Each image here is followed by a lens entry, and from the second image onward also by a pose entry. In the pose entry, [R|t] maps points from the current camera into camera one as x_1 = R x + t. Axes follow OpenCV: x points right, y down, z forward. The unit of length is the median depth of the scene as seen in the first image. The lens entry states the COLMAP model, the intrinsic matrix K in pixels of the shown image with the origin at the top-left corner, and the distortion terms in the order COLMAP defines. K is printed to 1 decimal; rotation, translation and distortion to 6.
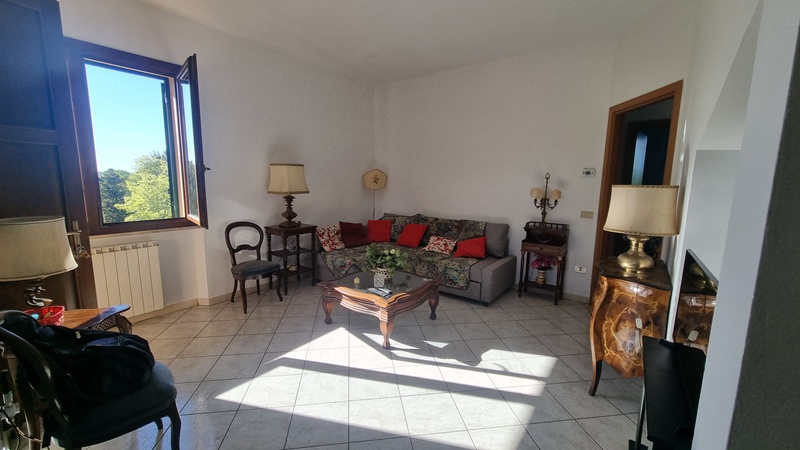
lens RADIAL K [[325.0, 0, 399.3], [0, 325.0, 226.9], [0, 0, 1]] dist [-0.003081, 0.000834]
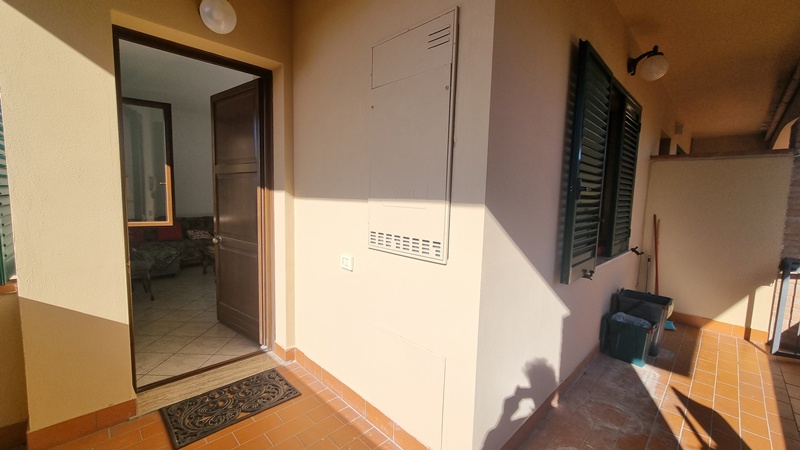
lens RADIAL K [[325.0, 0, 399.0], [0, 325.0, 232.2], [0, 0, 1]] dist [-0.003081, 0.000834]
pose [[0.150975, -0.122941, 0.980863, -1.329600], [0.114659, 0.987717, 0.106152, -0.009346], [-0.981865, 0.096438, 0.163217, -0.123237]]
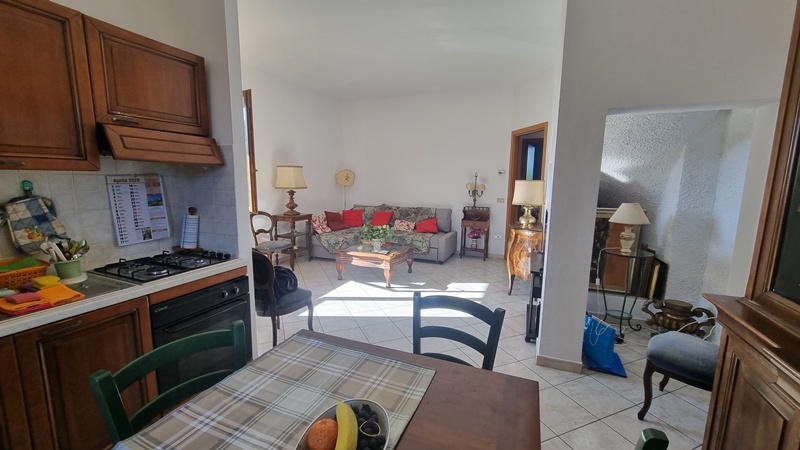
lens RADIAL K [[325.0, 0, 399.0], [0, 325.0, 227.3], [0, 0, 1]] dist [-0.003081, 0.000834]
pose [[0.971408, -0.039115, 0.234170, -0.242296], [0.037298, 0.999230, 0.012185, 0.050832], [-0.234467, -0.003103, 0.972119, -0.361850]]
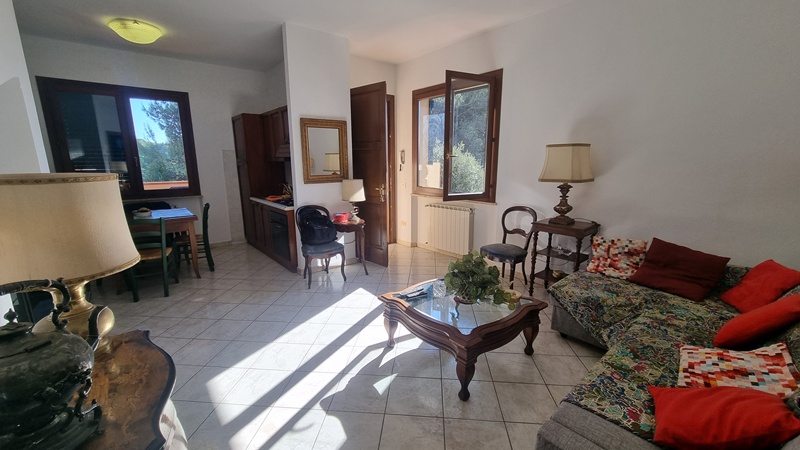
lens RADIAL K [[325.0, 0, 400.6], [0, 325.0, 224.7], [0, 0, 1]] dist [-0.003081, 0.000834]
pose [[-0.231014, 0.175787, -0.956939, 0.558551], [-0.140481, 0.967210, 0.211587, -0.117169], [0.962755, 0.183311, -0.198744, 0.818836]]
